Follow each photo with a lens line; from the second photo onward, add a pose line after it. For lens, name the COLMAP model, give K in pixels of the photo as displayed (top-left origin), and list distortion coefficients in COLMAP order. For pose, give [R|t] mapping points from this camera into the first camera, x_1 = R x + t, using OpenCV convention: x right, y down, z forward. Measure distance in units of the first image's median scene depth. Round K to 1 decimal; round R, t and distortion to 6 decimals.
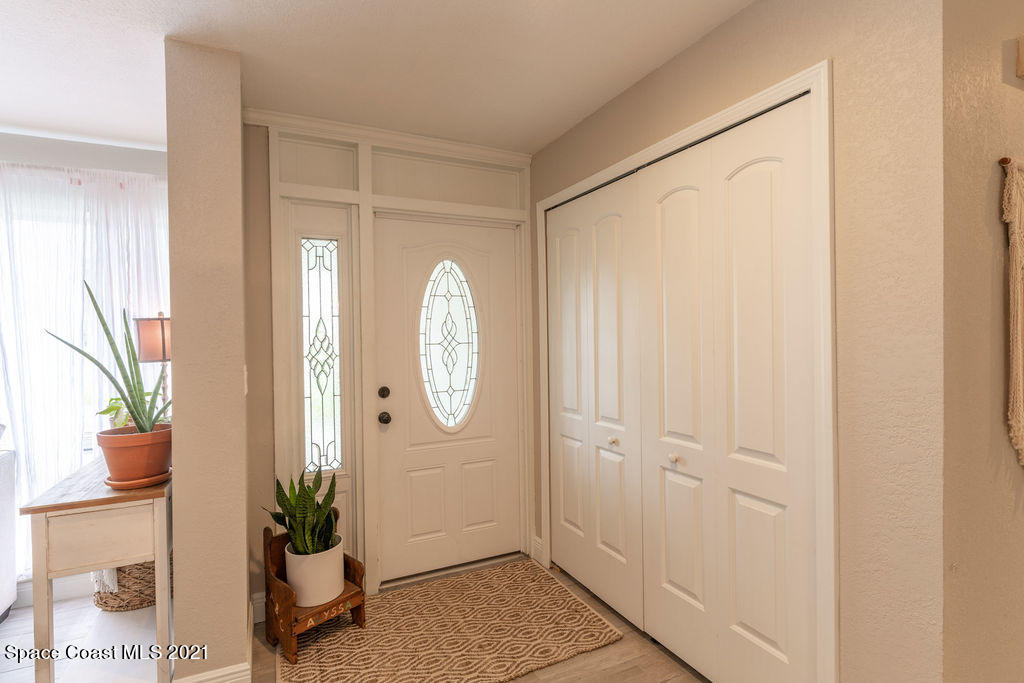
lens RADIAL K [[487.7, 0, 479.4], [0, 487.7, 339.3], [0, 0, 1]] dist [0.005856, 0.000777]
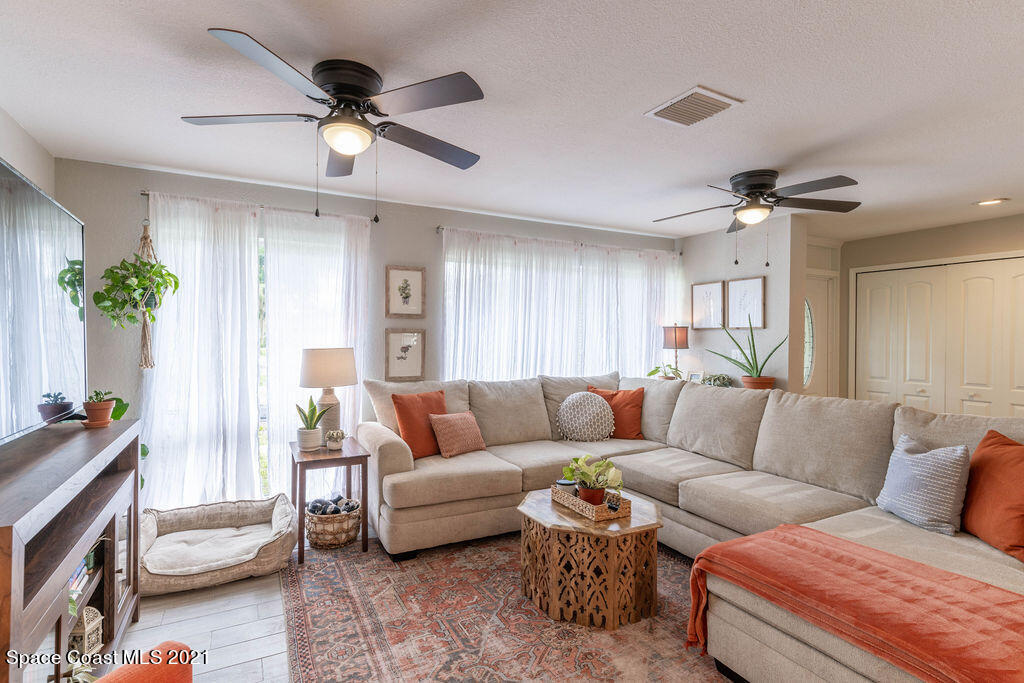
lens RADIAL K [[487.7, 0, 479.7], [0, 487.7, 338.1], [0, 0, 1]] dist [0.005856, 0.000777]
pose [[0.998620, 0.019158, 0.048891, -1.722854], [-0.019049, 0.999815, -0.002692, 0.024454], [-0.048933, 0.001757, 0.998801, -1.009830]]
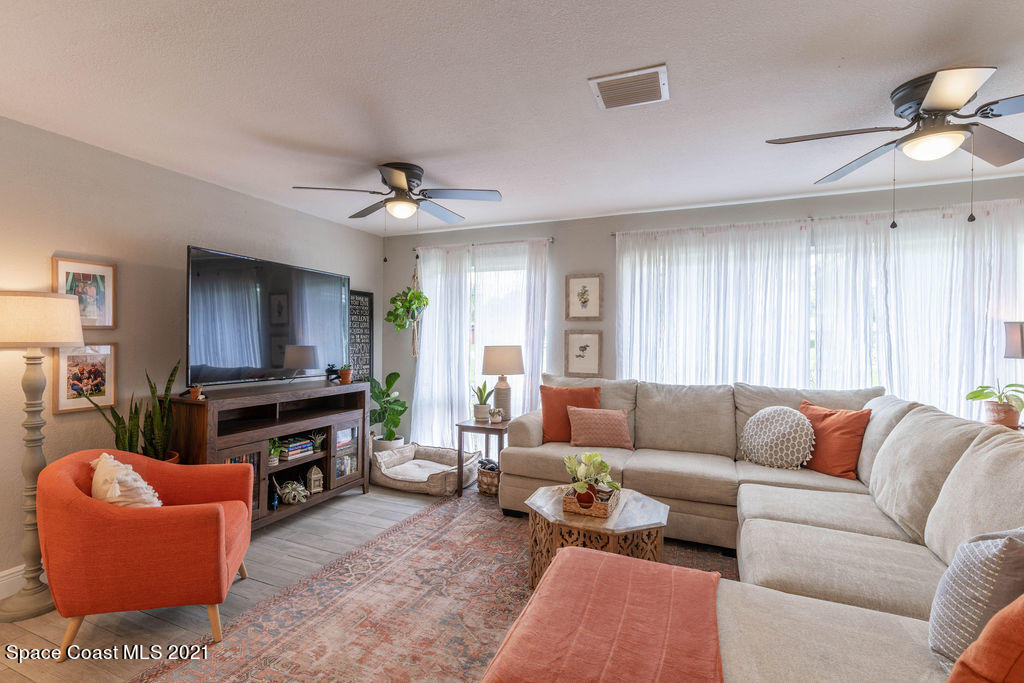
lens RADIAL K [[487.7, 0, 477.5], [0, 487.7, 338.9], [0, 0, 1]] dist [0.005856, 0.000777]
pose [[0.664926, 0.022663, -0.746566, -0.751859], [-0.019419, 0.999726, 0.013053, 0.009297], [0.746657, 0.005818, 0.665184, -0.867215]]
